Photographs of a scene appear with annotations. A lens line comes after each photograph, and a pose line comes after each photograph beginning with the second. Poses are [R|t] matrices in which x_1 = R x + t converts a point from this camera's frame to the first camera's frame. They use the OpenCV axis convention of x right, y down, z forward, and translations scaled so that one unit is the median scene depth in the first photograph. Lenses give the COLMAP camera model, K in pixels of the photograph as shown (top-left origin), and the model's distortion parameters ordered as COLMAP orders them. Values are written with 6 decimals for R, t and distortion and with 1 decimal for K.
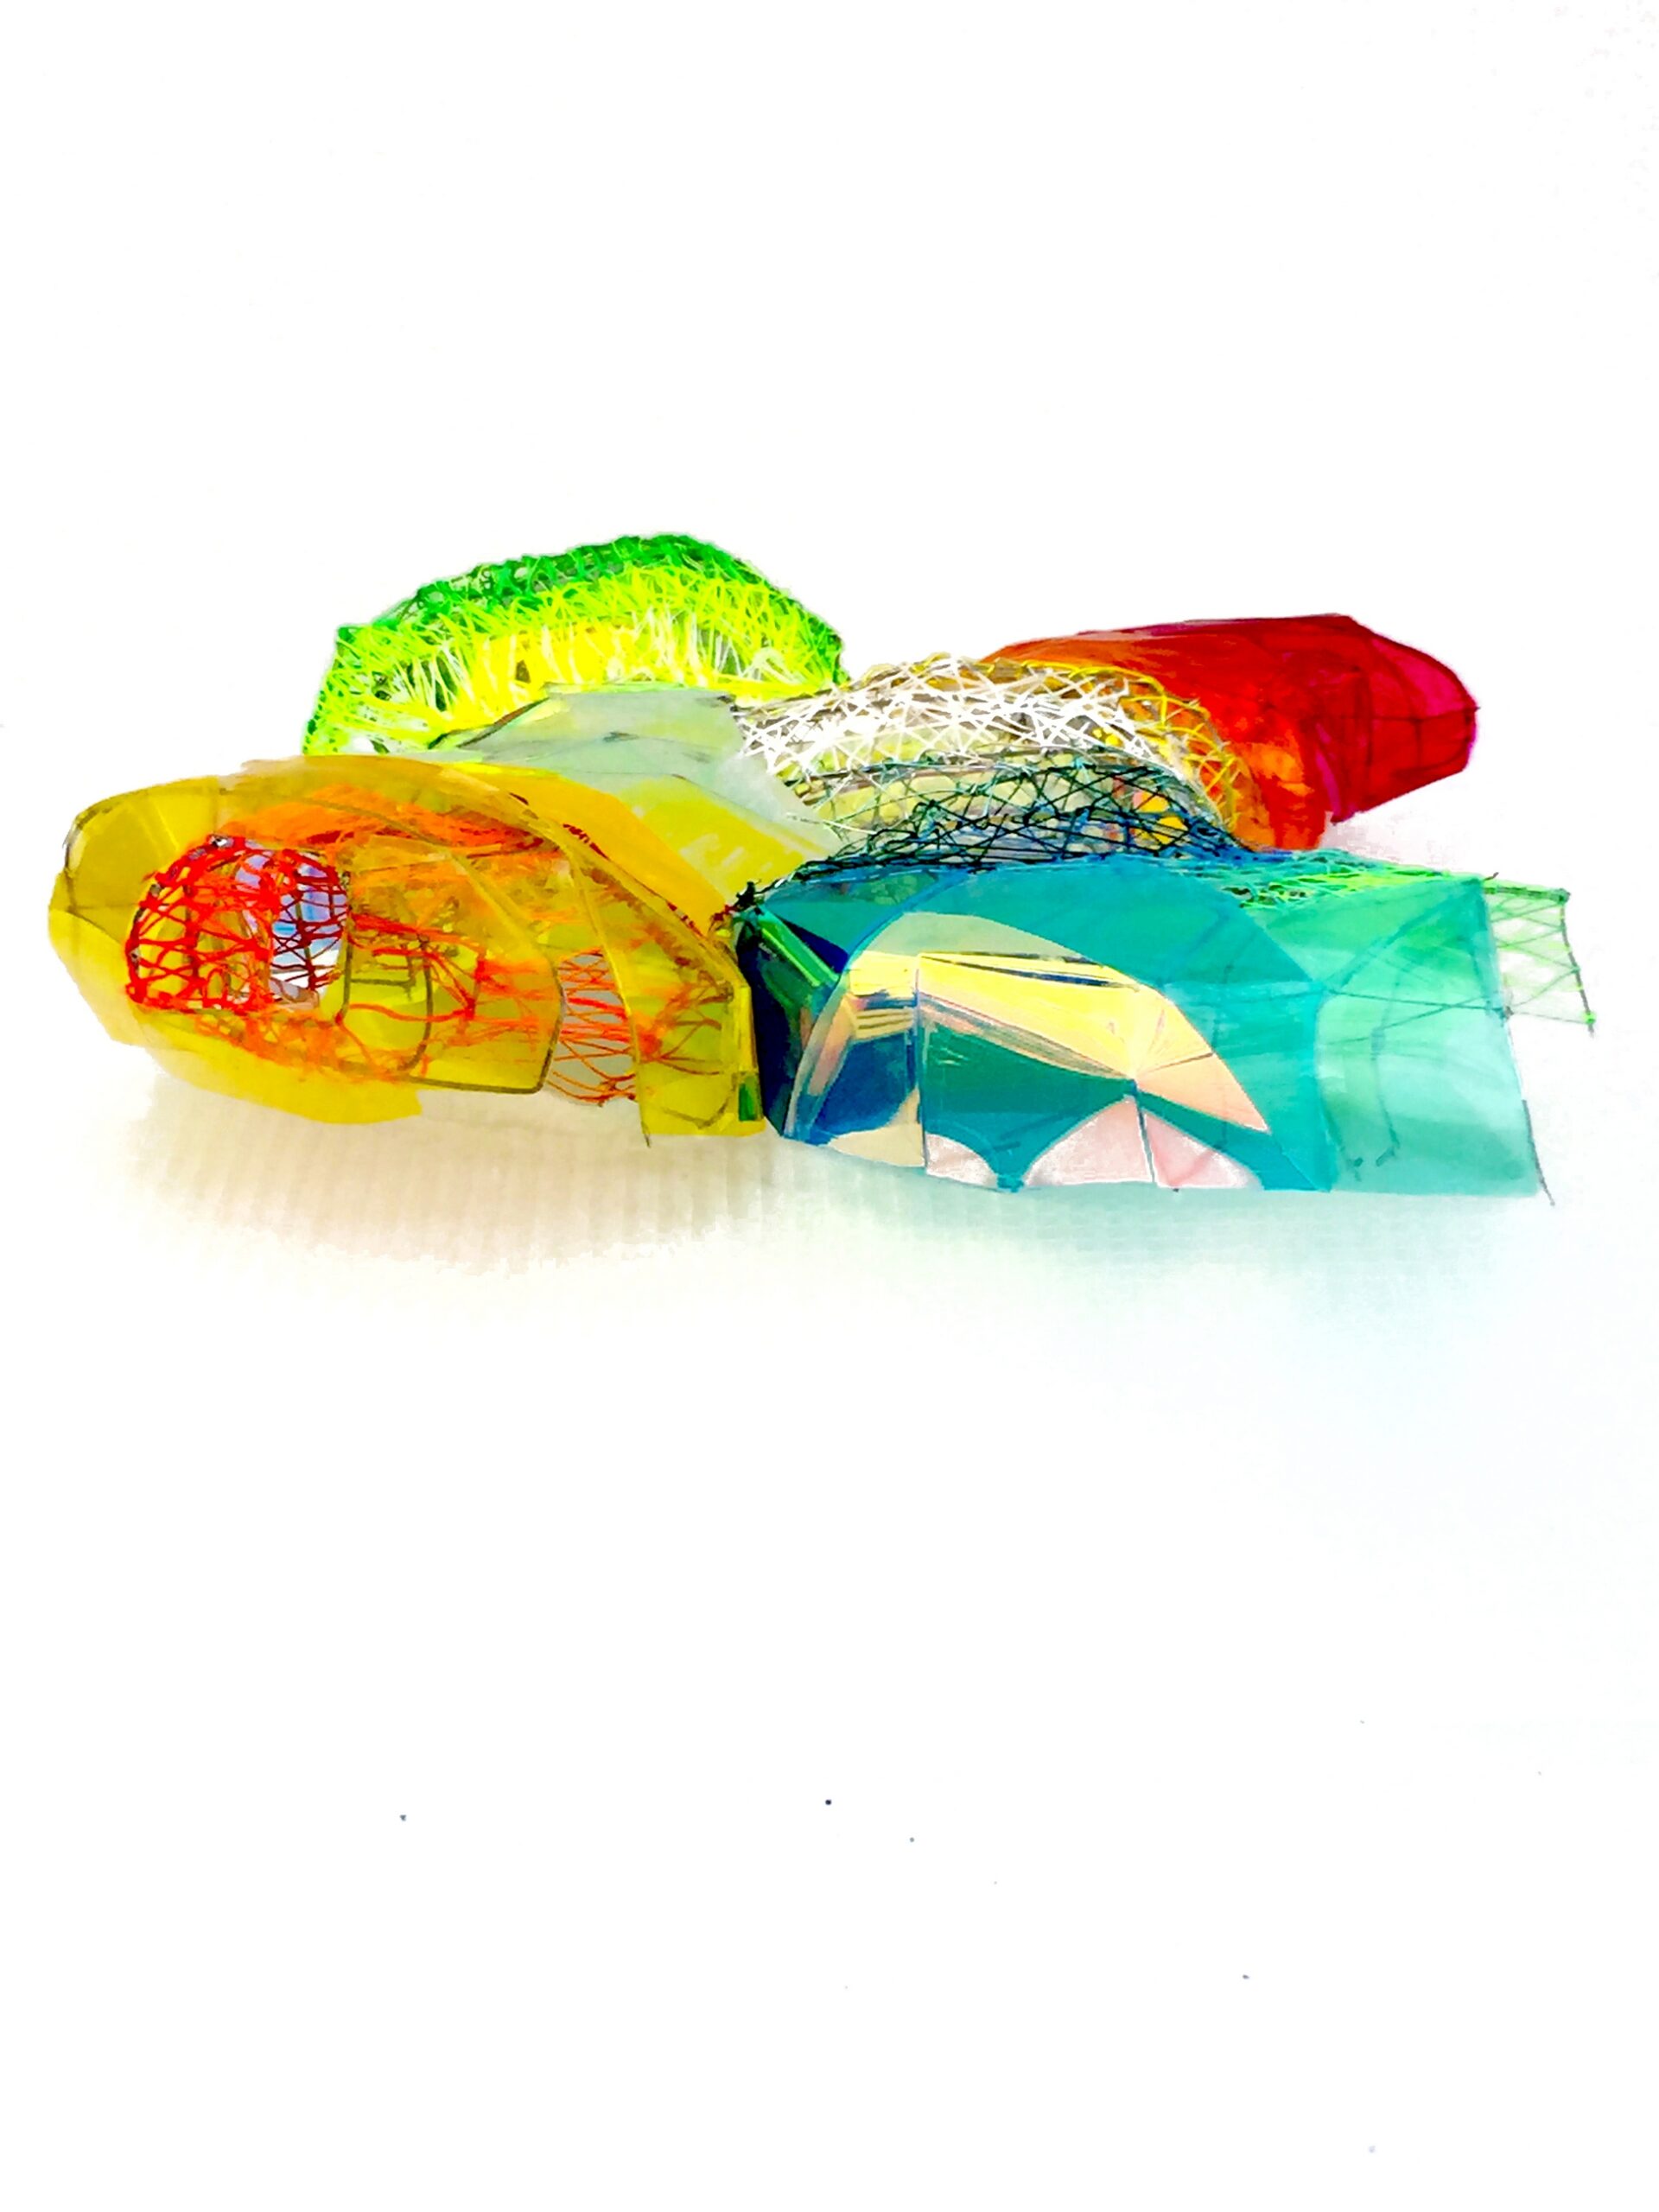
lens RADIAL K [[3605.2, 0, 835.2], [0, 3605.2, 1108.1], [0, 0, 1]] dist [-0.007690, 0.000000]
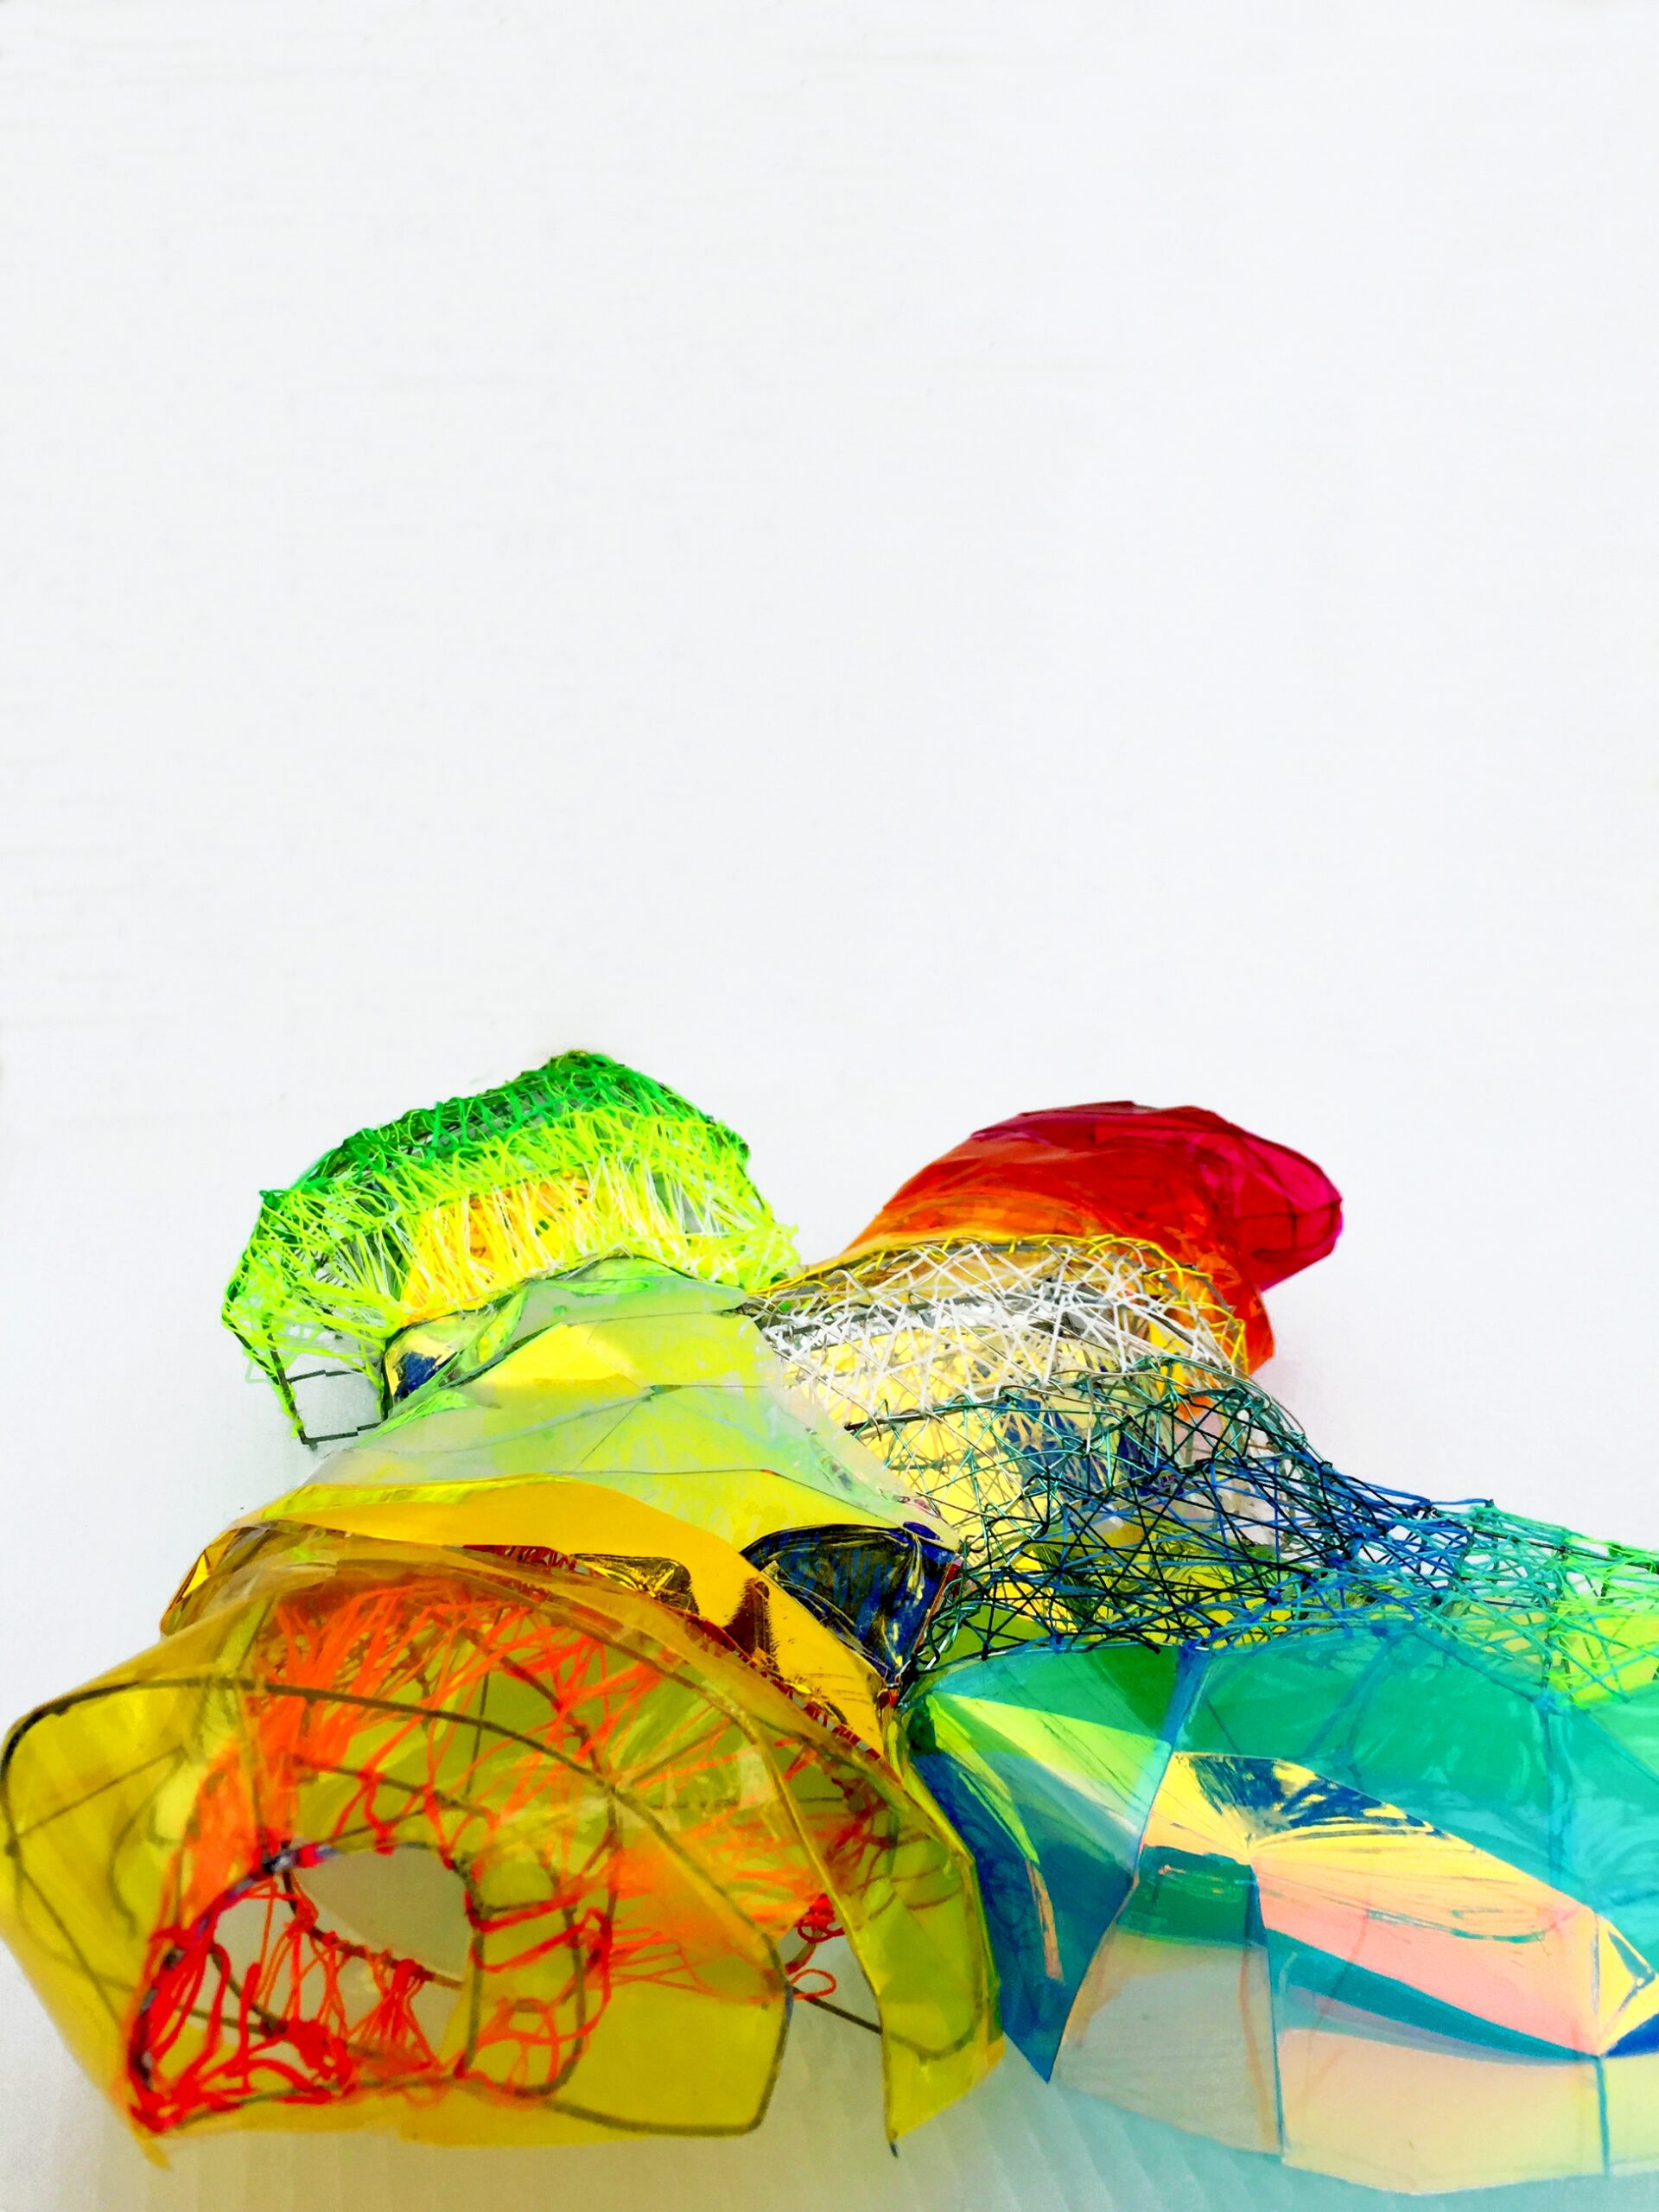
lens RADIAL K [[1923.5, 0, 813.5], [0, 1923.5, 1092.9], [0, 0, 1]] dist [0.022337, 0.001422]
pose [[0.970953, -0.033330, 0.236936, -0.116813], [0.033476, 0.999434, 0.003406, -0.155334], [-0.236916, 0.004624, 0.971519, 0.487045]]
